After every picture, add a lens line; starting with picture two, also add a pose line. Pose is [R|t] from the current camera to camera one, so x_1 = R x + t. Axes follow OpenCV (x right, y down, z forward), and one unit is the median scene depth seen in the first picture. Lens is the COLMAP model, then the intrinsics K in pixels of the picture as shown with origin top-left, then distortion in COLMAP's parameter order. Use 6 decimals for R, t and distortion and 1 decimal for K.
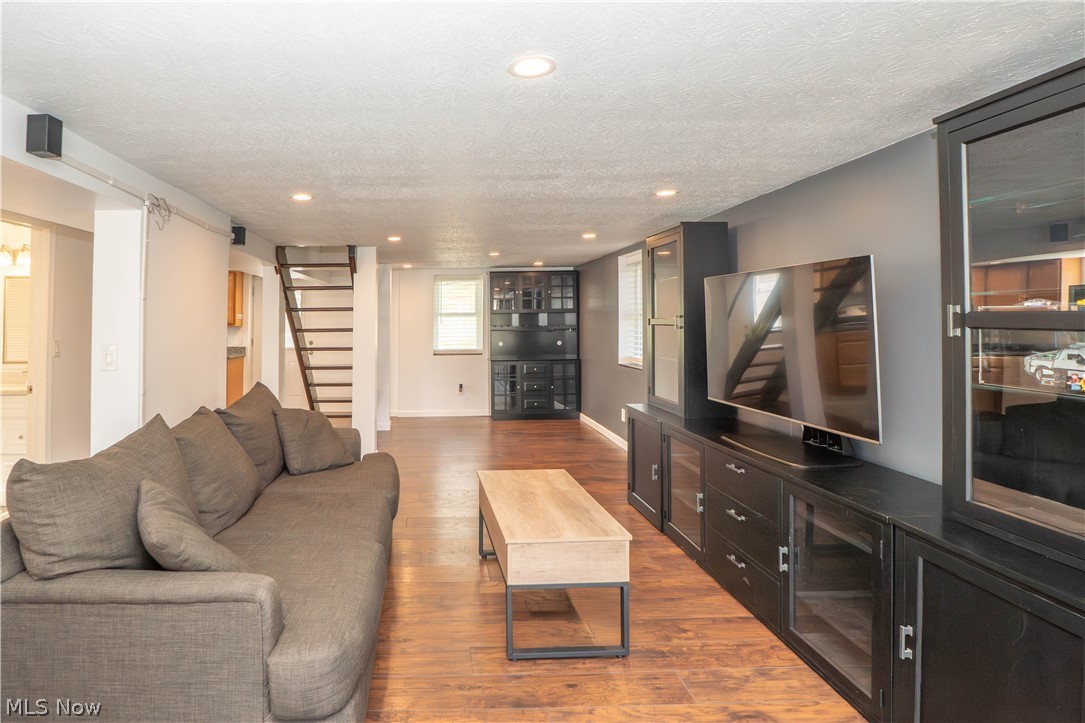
lens RADIAL K [[573.4, 0, 448.5], [0, 573.4, 310.9], [0, 0, 1]] dist [-0.031720, 0.001871]
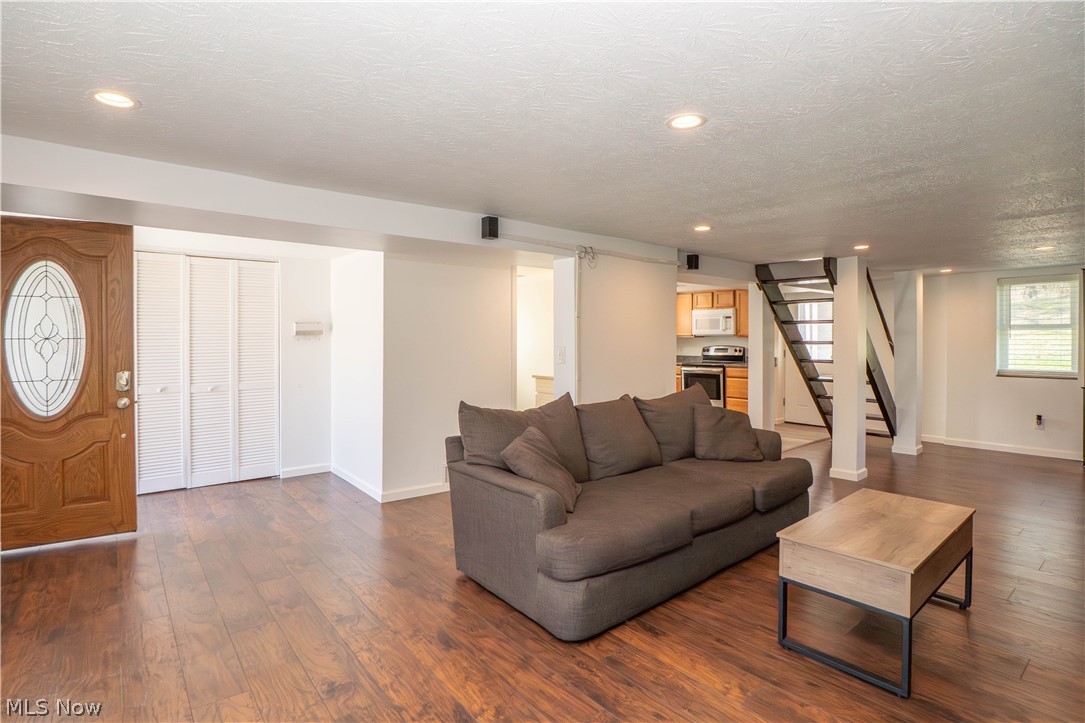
lens RADIAL K [[538.0, 0, 518.8], [0, 538.0, 342.3], [0, 0, 1]] dist [-0.030210, 0.000829]
pose [[0.624923, 0.020984, -0.780404, 0.460208], [0.006820, 0.999454, 0.032336, -0.000246], [0.780657, -0.025530, 0.624438, -0.007906]]
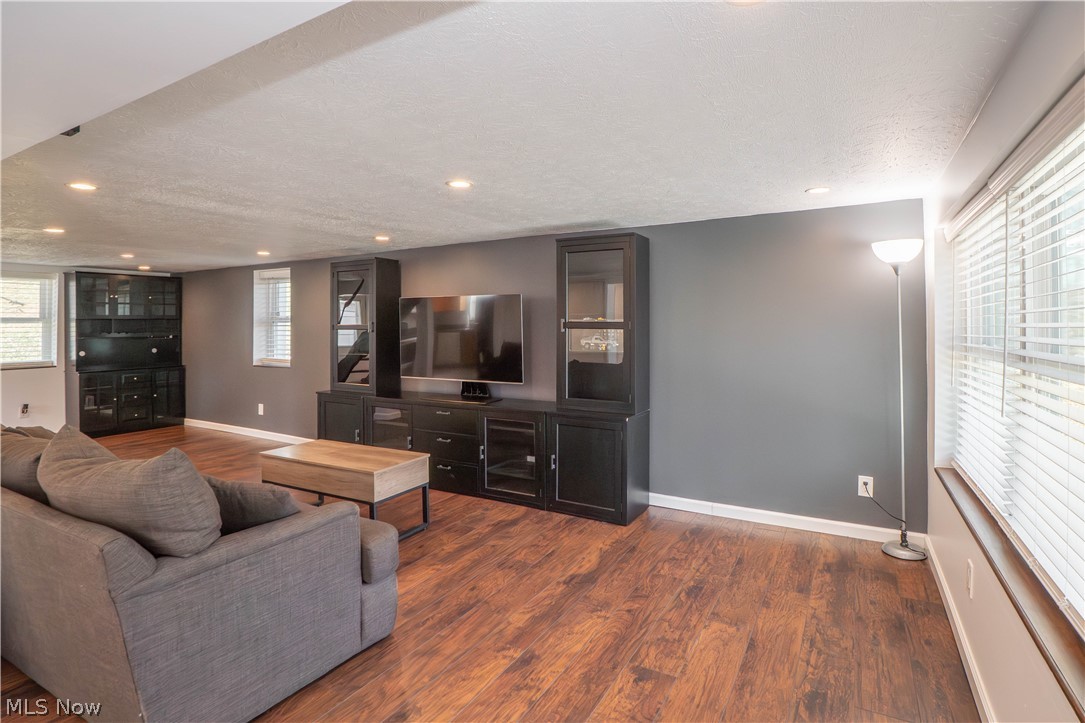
lens RADIAL K [[538.0, 0, 542.0], [0, 538.0, 323.9], [0, 0, 1]] dist [-0.030210, 0.000829]
pose [[0.500969, 0.010038, 0.865407, -0.731235], [-0.014272, 0.999893, -0.003335, 0.012917], [-0.865348, -0.010680, 0.501059, -0.057168]]
